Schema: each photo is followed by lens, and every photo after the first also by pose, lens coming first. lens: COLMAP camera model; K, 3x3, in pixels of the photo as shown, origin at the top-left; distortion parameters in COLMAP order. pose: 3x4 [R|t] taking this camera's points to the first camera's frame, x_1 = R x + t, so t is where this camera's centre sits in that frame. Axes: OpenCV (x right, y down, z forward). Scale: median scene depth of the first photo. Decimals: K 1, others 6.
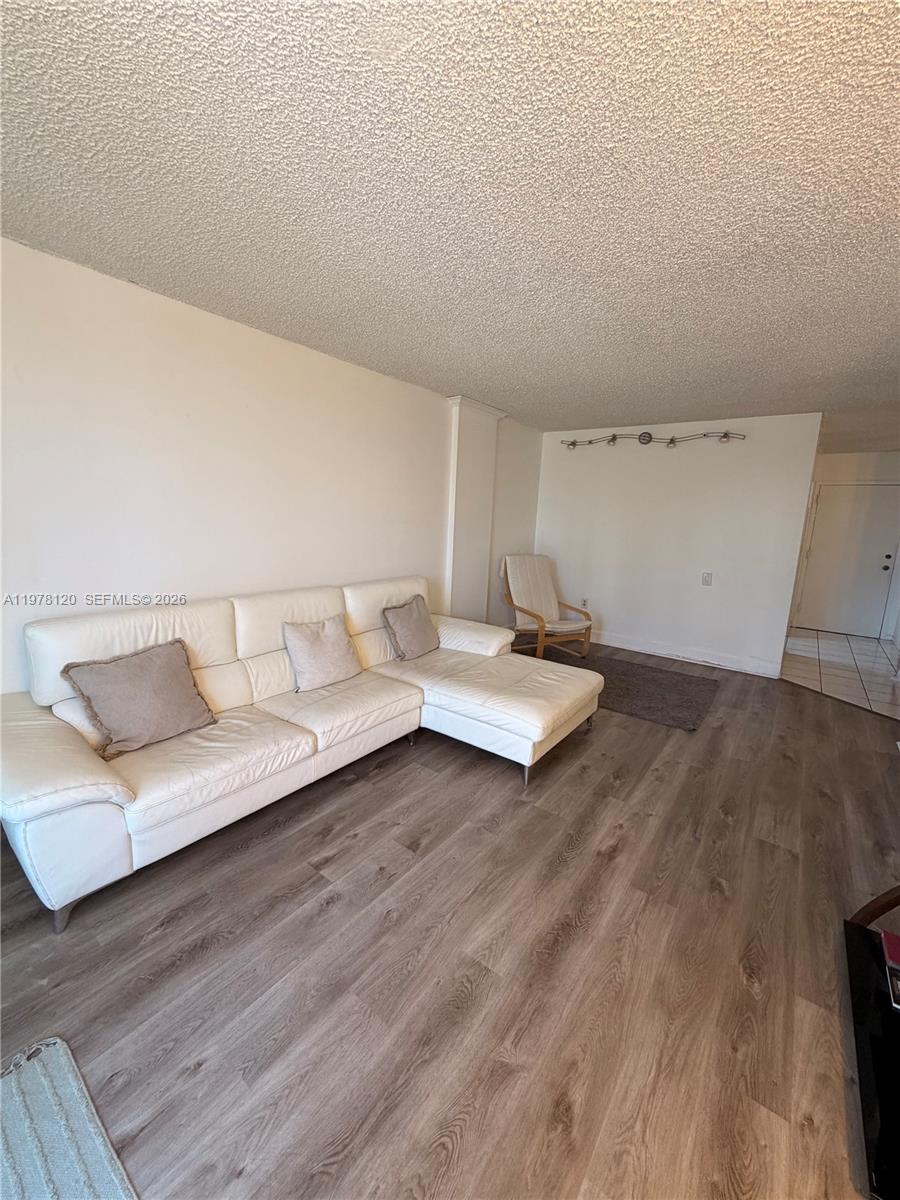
lens RADIAL K [[477.4, 0, 450.8], [0, 477.4, 597.8], [0, 0, 1]] dist [-0.000760, 0.000154]
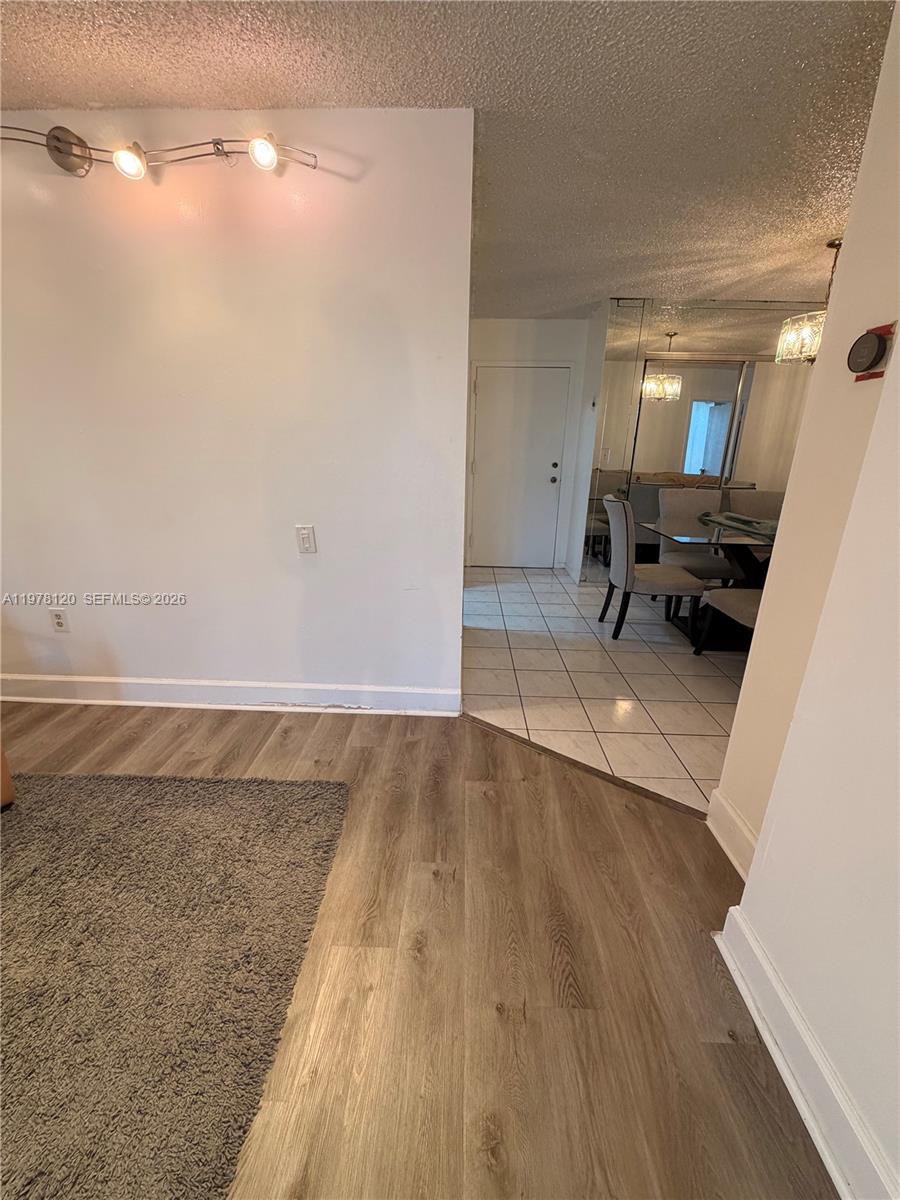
lens RADIAL K [[477.4, 0, 450.8], [0, 477.4, 597.8], [0, 0, 1]] dist [-0.000760, 0.000154]
pose [[0.820018, -0.201226, 0.535797, 0.898936], [0.115690, 0.975108, 0.189155, -0.121956], [-0.560523, -0.093124, 0.822886, 1.244237]]
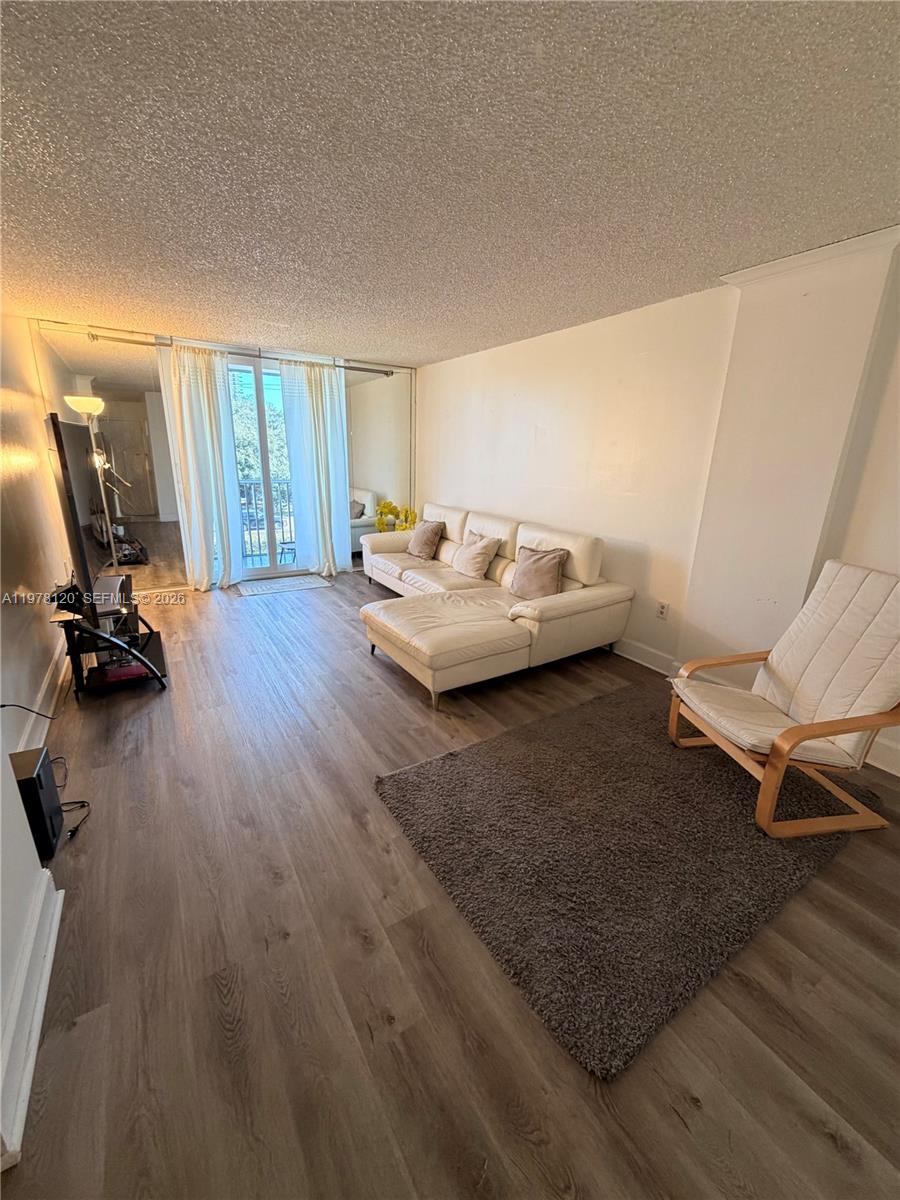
lens RADIAL K [[477.4, 0, 450.8], [0, 477.4, 597.8], [0, 0, 1]] dist [-0.000760, 0.000154]
pose [[-0.355308, 0.217791, -0.909023, 1.575668], [-0.206651, 0.930114, 0.303617, -0.278356], [0.911620, 0.295728, -0.285470, 1.880656]]
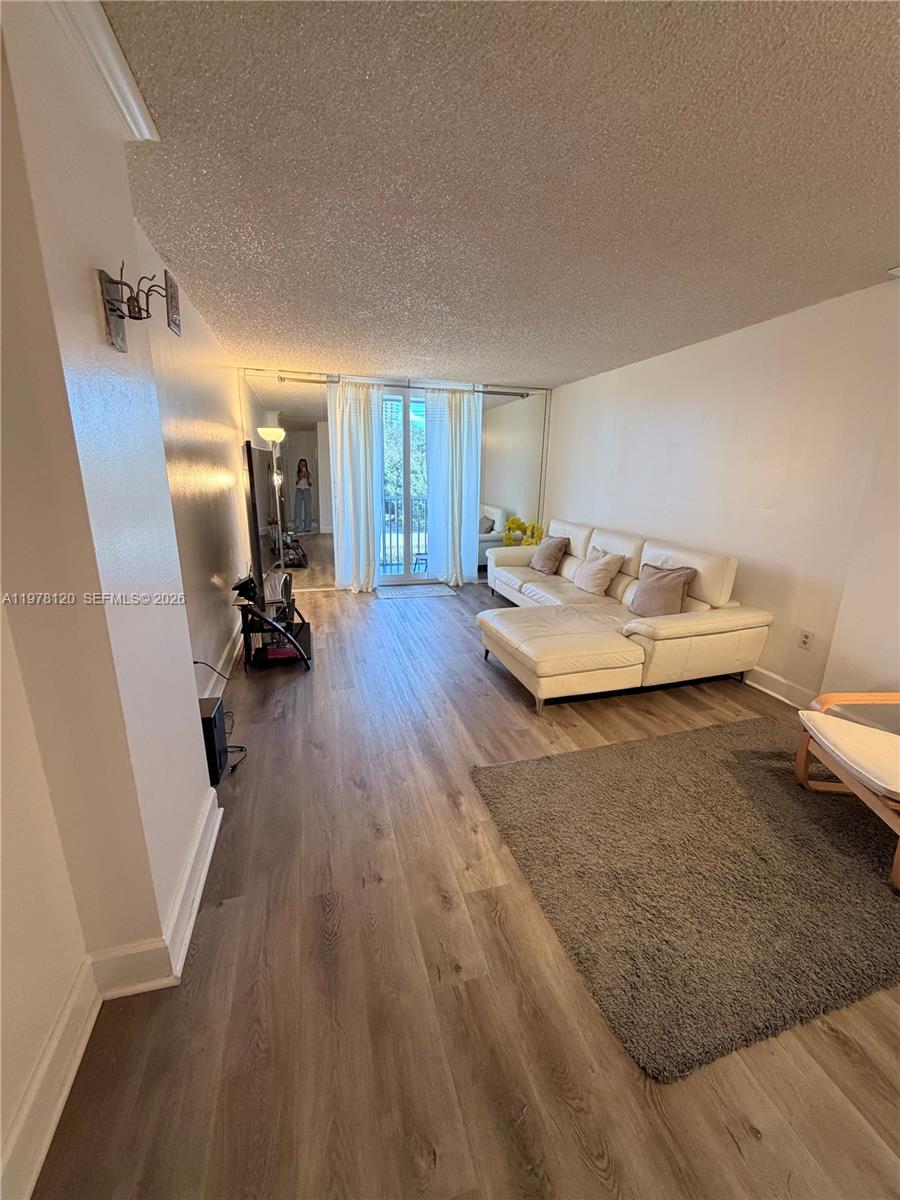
lens RADIAL K [[477.4, 0, 450.8], [0, 477.4, 597.8], [0, 0, 1]] dist [-0.000760, 0.000154]
pose [[-0.600087, 0.153323, -0.785103, 1.623414], [-0.183140, 0.929059, 0.321417, -0.283026], [0.778688, 0.336662, -0.529437, 1.968048]]
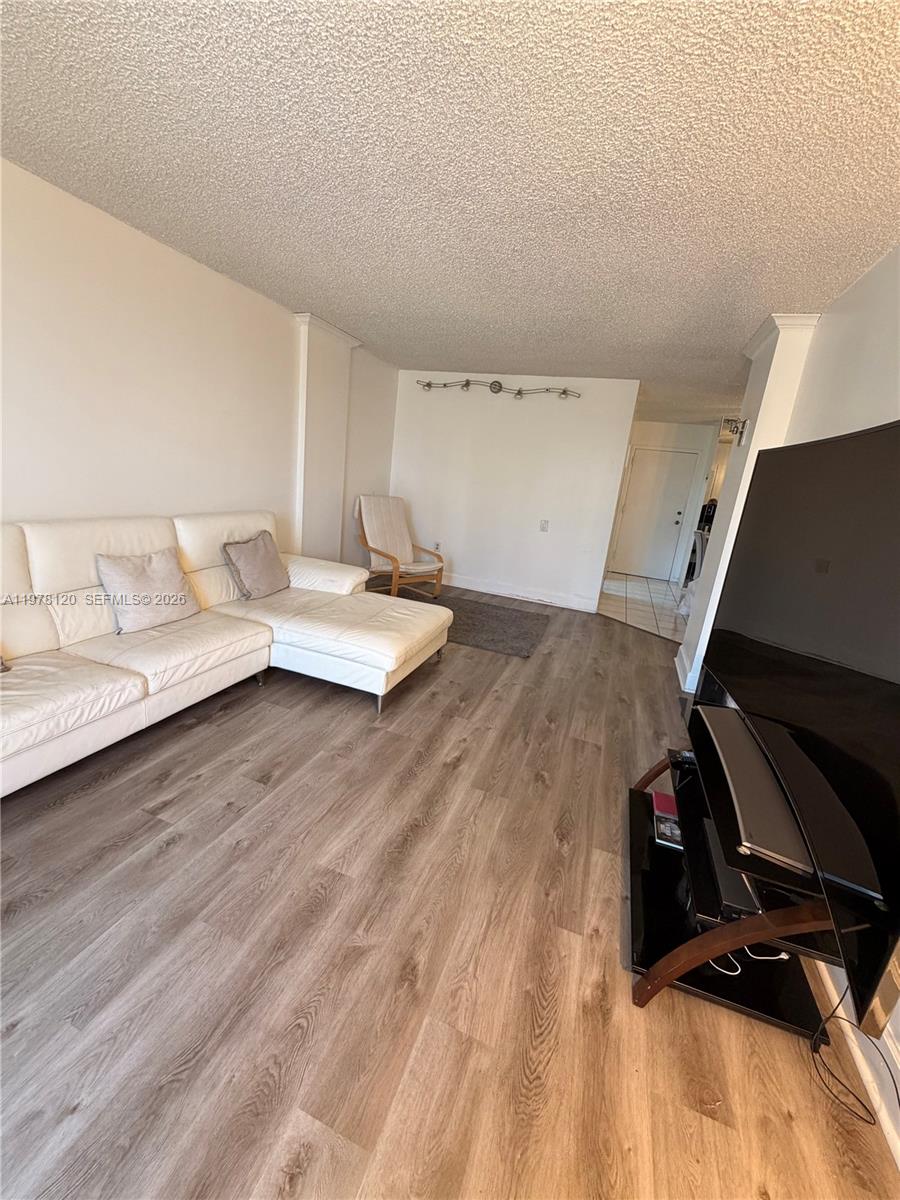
lens RADIAL K [[477.4, 0, 450.8], [0, 477.4, 597.8], [0, 0, 1]] dist [-0.000760, 0.000154]
pose [[0.955431, -0.013386, 0.294911, 0.003823], [-0.017620, 0.994605, 0.102229, 0.039842], [-0.294688, -0.102869, 0.950040, -0.009137]]
